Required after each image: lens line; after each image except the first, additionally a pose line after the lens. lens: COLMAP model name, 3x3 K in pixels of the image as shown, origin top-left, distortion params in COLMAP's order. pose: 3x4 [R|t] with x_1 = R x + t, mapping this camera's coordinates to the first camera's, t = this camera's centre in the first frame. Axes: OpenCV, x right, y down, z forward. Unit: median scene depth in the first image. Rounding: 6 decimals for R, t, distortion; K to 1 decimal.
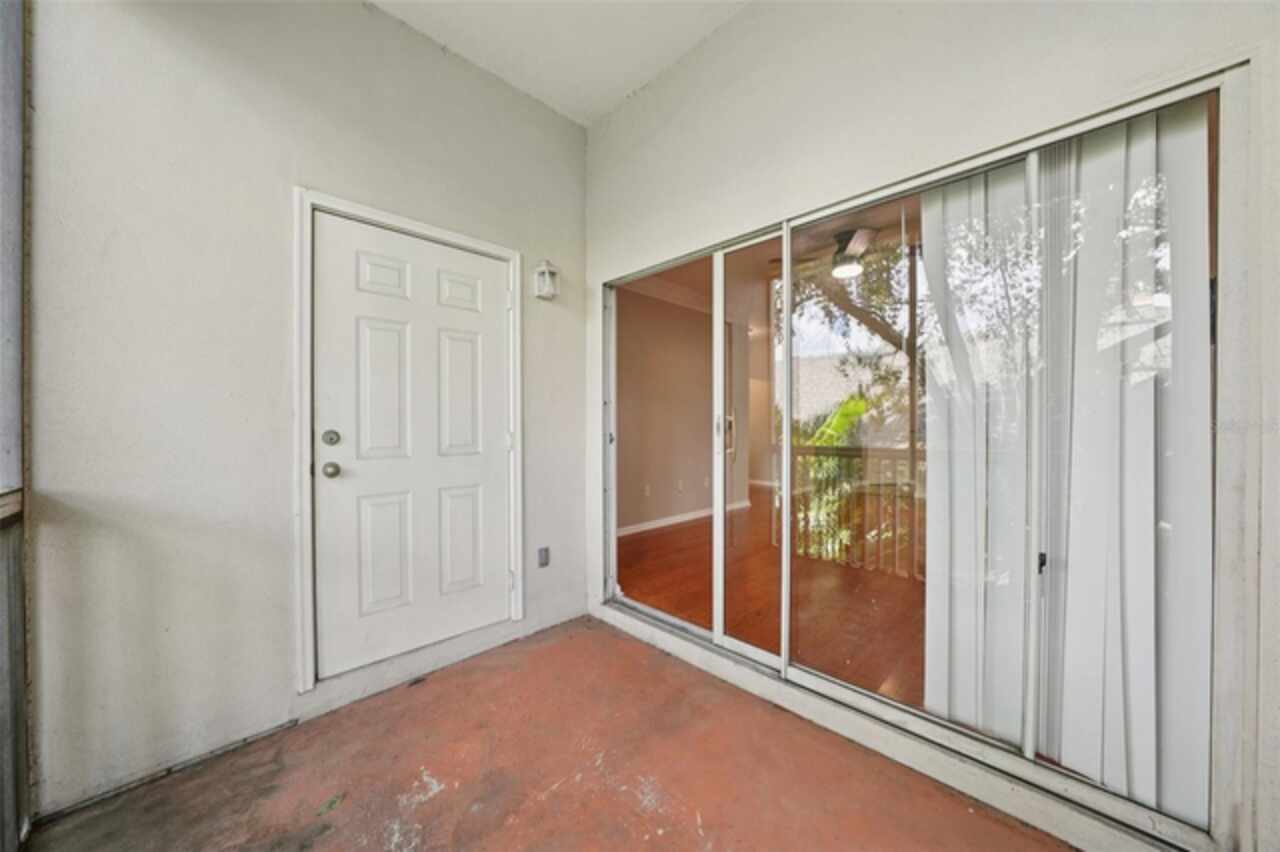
lens RADIAL K [[447.2, 0, 634.9], [0, 447.2, 429.8], [0, 0, 1]] dist [0.000529, 0.000113]
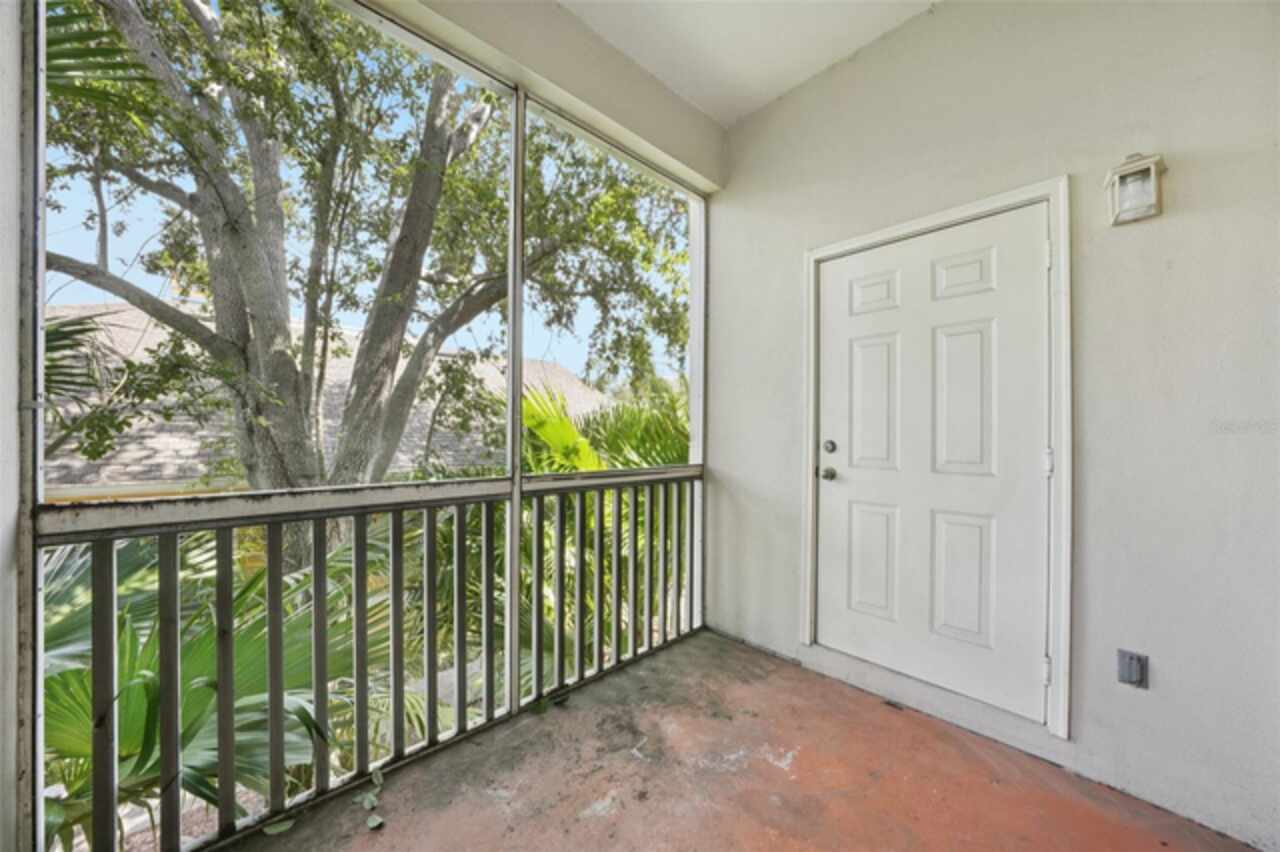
lens RADIAL K [[447.2, 0, 634.9], [0, 447.2, 429.8], [0, 0, 1]] dist [0.000529, 0.000113]
pose [[-0.022416, -0.005878, -0.999731, 0.504149], [-0.013080, 0.999899, -0.005585, -0.013402], [0.999663, 0.012951, -0.022491, 0.481136]]
